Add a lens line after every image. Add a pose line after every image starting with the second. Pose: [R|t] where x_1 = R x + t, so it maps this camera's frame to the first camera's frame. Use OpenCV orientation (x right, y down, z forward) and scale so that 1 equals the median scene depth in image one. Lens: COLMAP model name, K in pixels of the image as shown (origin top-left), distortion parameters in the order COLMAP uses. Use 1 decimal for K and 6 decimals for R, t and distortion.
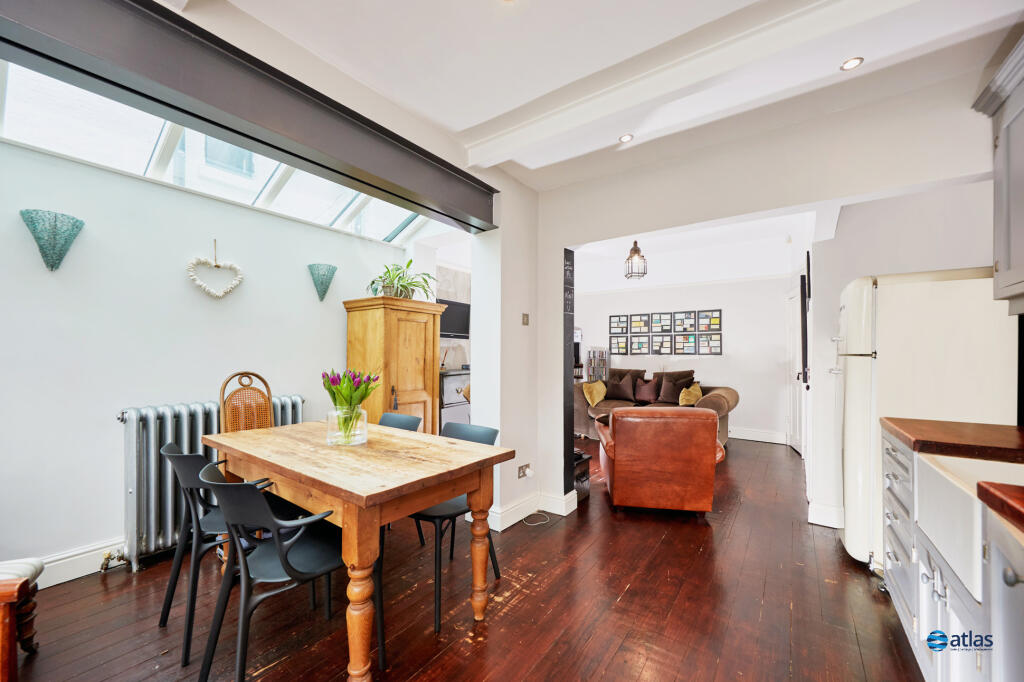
lens RADIAL K [[381.9, 0, 510.0], [0, 381.9, 344.6], [0, 0, 1]] dist [-0.004054, -0.000474]
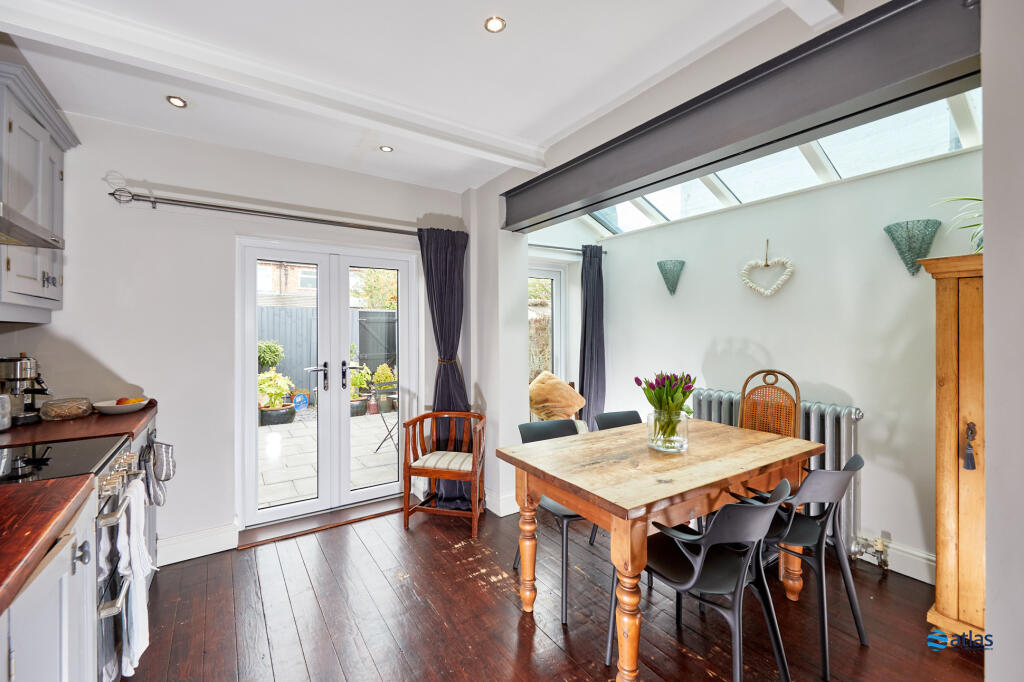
lens RADIAL K [[424.4, 0, 511.4], [0, 424.4, 331.3], [0, 0, 1]] dist [-0.010118, 0.000213]
pose [[-0.332845, 0.000661, -0.942981, 0.764621], [0.019285, 0.999795, -0.006107, -0.046767], [0.942785, -0.020218, -0.332789, 1.006809]]
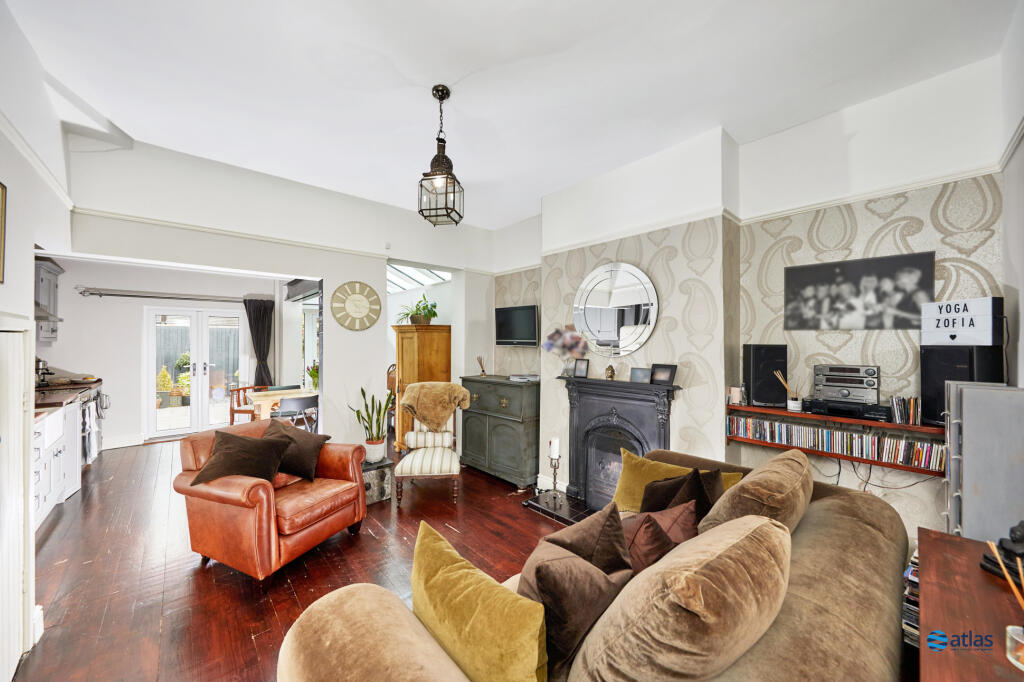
lens RADIAL K [[356.1, 0, 504.1], [0, 356.1, 338.2], [0, 0, 1]] dist [-0.000530, 0.000048]
pose [[-0.199560, -0.006419, -0.979865, 1.790583], [0.022973, 0.999673, -0.011227, -0.060860], [0.979616, -0.024751, -0.199347, 2.809741]]
